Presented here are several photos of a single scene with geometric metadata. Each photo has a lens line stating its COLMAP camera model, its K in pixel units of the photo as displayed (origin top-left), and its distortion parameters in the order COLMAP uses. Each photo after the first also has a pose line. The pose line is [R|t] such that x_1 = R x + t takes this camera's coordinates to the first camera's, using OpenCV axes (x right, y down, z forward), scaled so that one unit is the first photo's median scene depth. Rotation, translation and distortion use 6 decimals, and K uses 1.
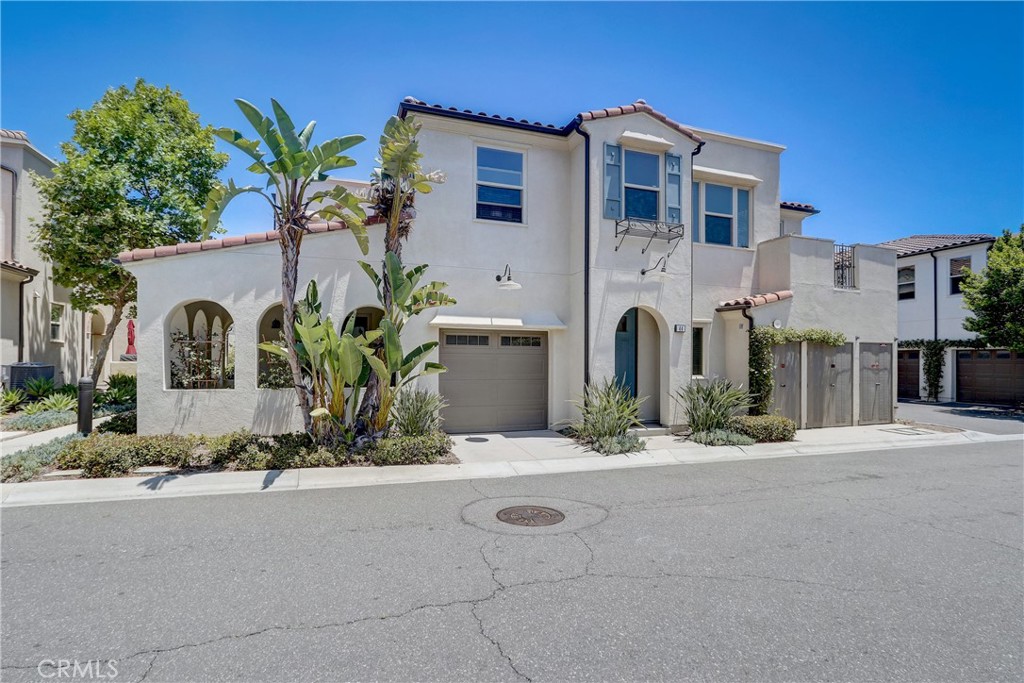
lens RADIAL K [[513.9, 0, 498.0], [0, 513.9, 353.6], [0, 0, 1]] dist [-0.020093, 0.002567]
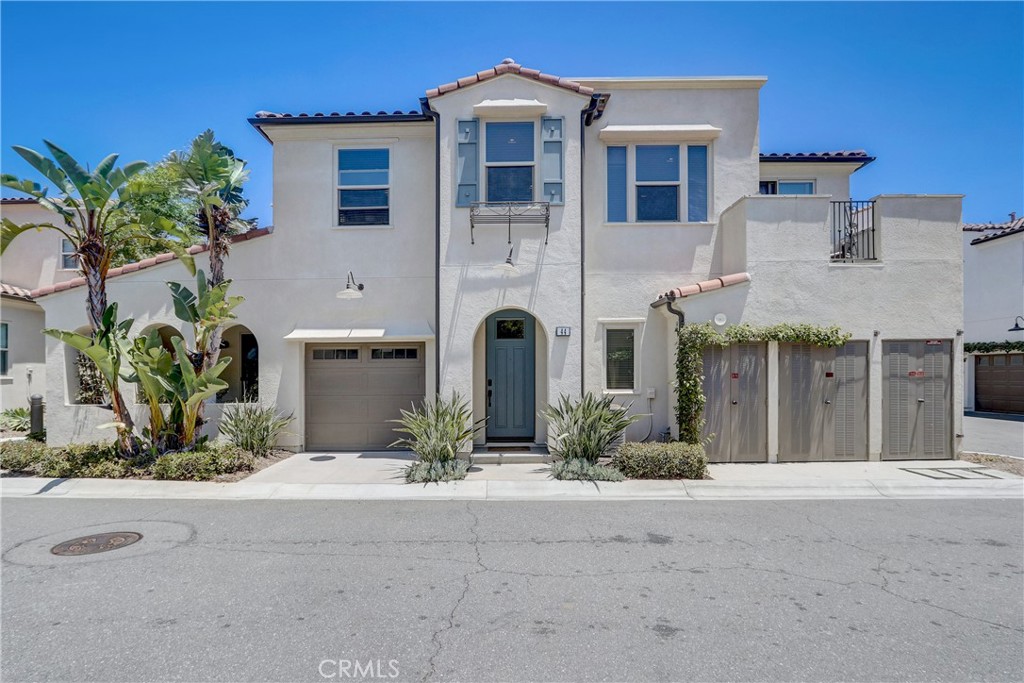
lens RADIAL K [[513.9, 0, 487.6], [0, 513.9, 375.3], [0, 0, 1]] dist [-0.020093, 0.002567]
pose [[0.935622, -0.015694, -0.352654, 0.537289], [0.020938, 0.999720, 0.011059, 0.008700], [0.352382, -0.017731, 0.935688, 0.202529]]
